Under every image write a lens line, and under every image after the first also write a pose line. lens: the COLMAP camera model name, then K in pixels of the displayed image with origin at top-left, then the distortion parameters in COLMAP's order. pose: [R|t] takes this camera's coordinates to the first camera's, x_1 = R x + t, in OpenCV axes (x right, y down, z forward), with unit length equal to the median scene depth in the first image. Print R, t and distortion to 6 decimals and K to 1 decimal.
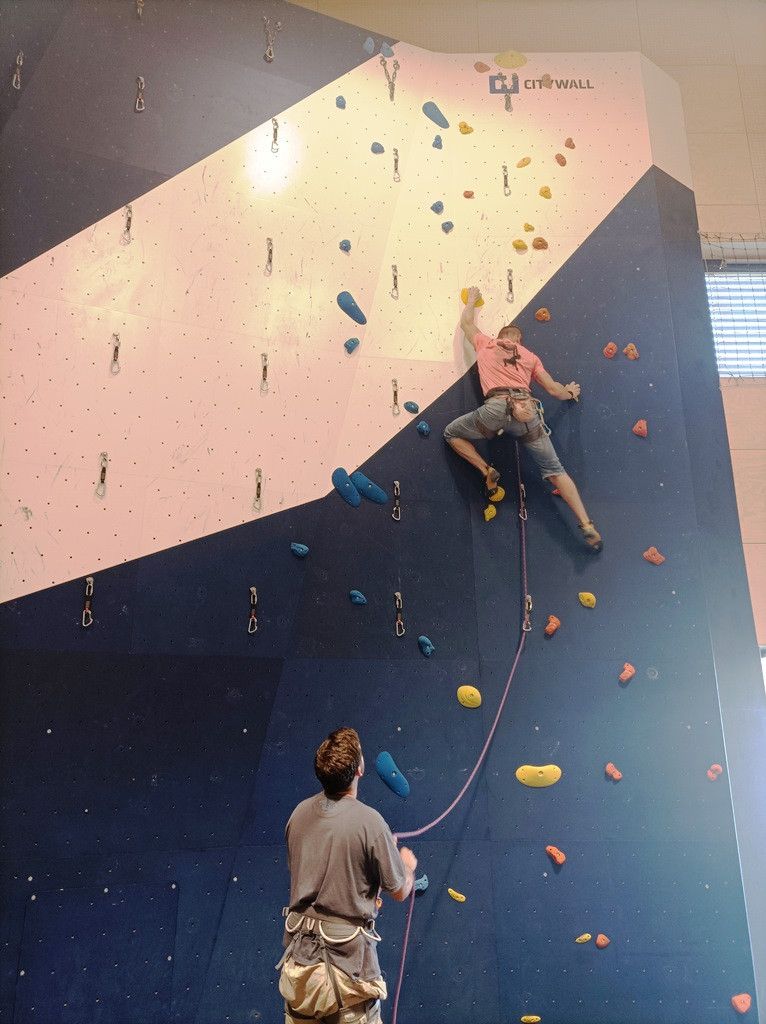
lens RADIAL K [[754.7, 0, 387.5], [0, 754.7, 506.2], [0, 0, 1]] dist [0.059151, -0.065247]
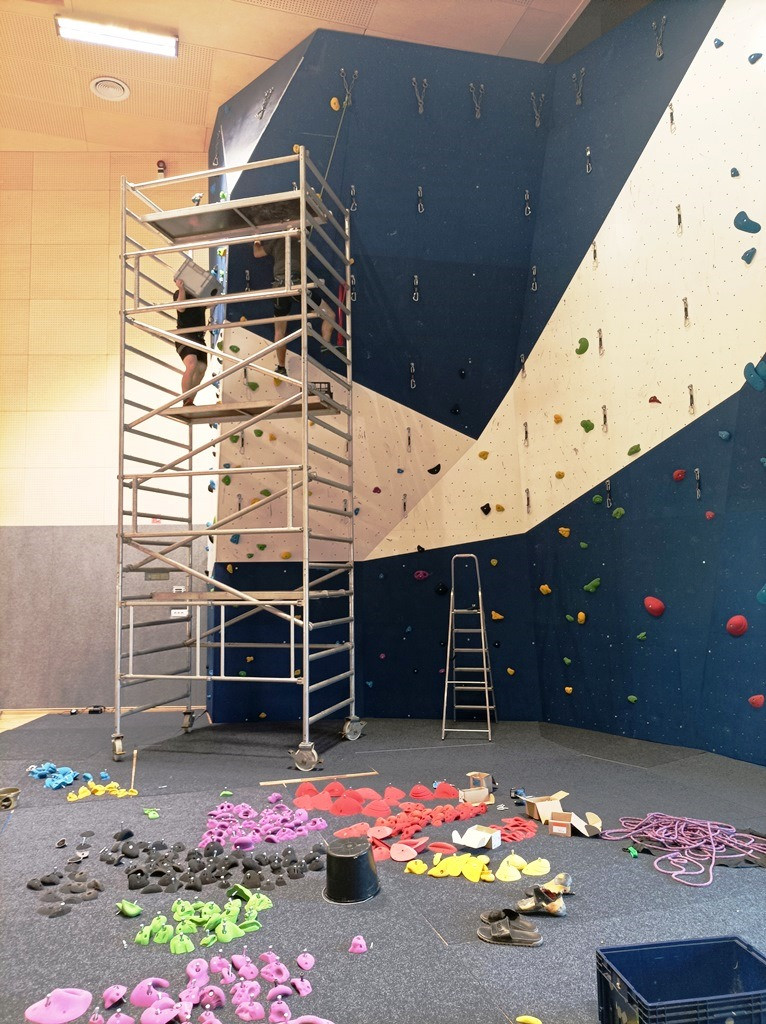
lens RADIAL K [[754.7, 0, 387.5], [0, 754.7, 506.2], [0, 0, 1]] dist [0.059151, -0.065247]
pose [[0.287889, -0.091107, -0.953320, 0.973152], [0.282045, 0.959379, -0.006513, 0.017723], [0.915189, -0.267004, 0.301891, -0.007701]]
